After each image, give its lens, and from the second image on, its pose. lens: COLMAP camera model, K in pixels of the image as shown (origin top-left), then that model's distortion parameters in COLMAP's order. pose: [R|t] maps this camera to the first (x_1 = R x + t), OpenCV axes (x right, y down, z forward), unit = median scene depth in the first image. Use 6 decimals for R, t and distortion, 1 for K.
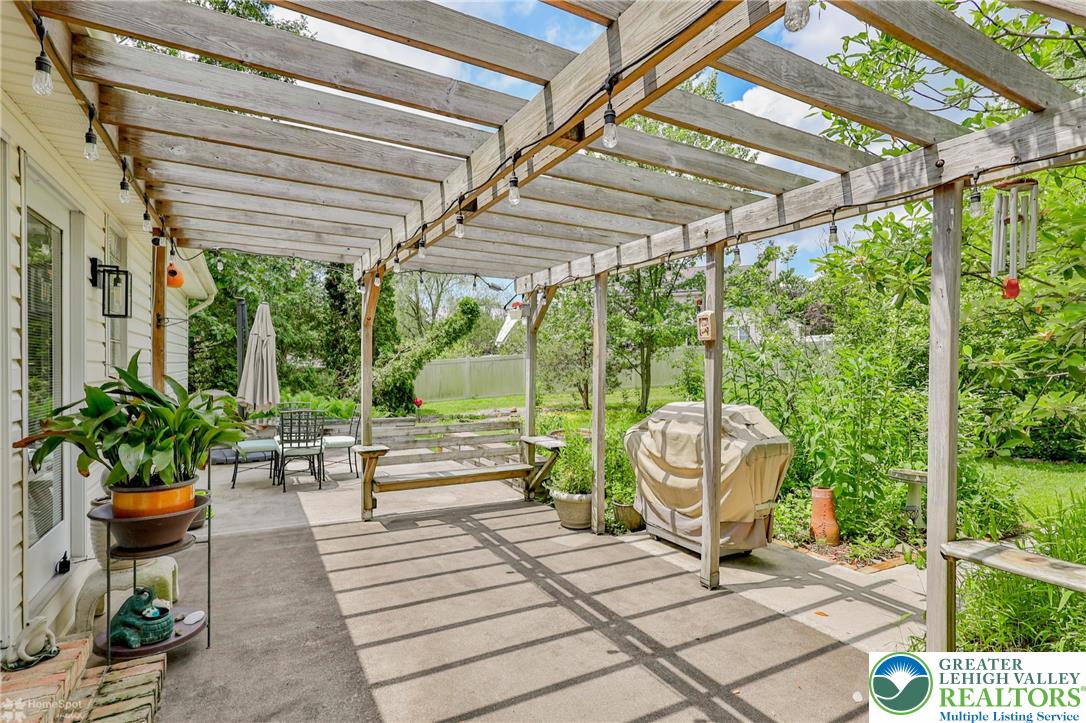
lens RADIAL K [[530.6, 0, 541.9], [0, 530.6, 362.6], [0, 0, 1]] dist [-0.003453, 0.000591]
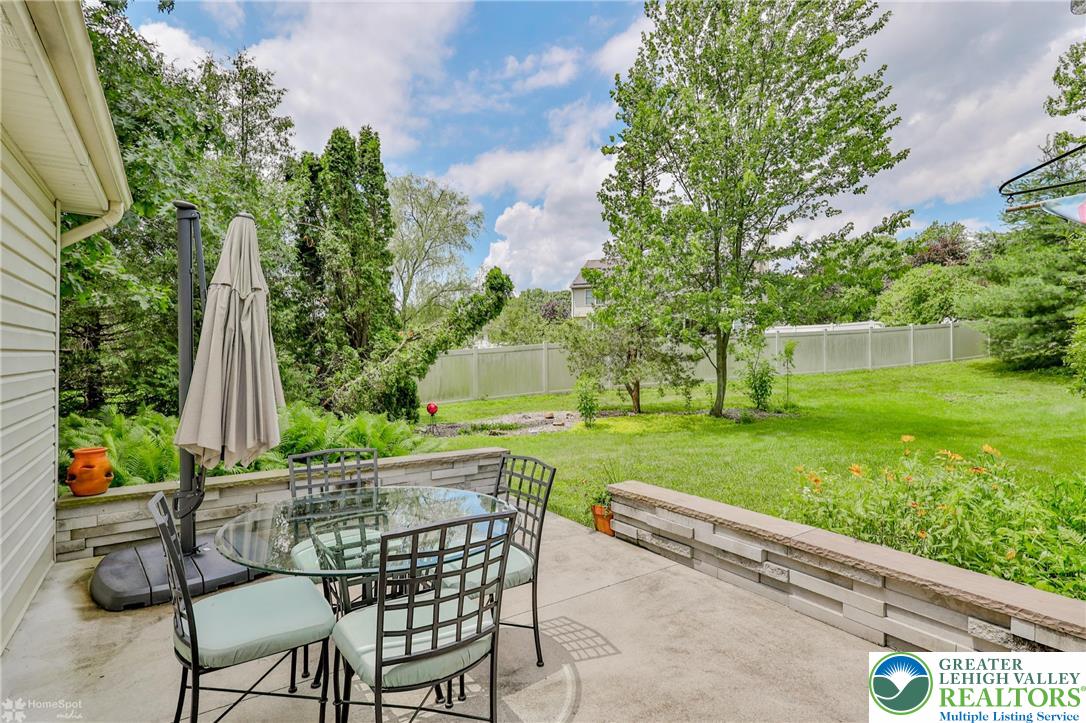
lens RADIAL K [[530.6, 0, 541.9], [0, 530.6, 362.6], [0, 0, 1]] dist [-0.003453, 0.000591]
pose [[0.994875, -0.006076, 0.100930, -0.151360], [0.004663, 0.999888, 0.014220, 0.001587], [-0.101005, -0.013677, 0.994792, 0.250922]]
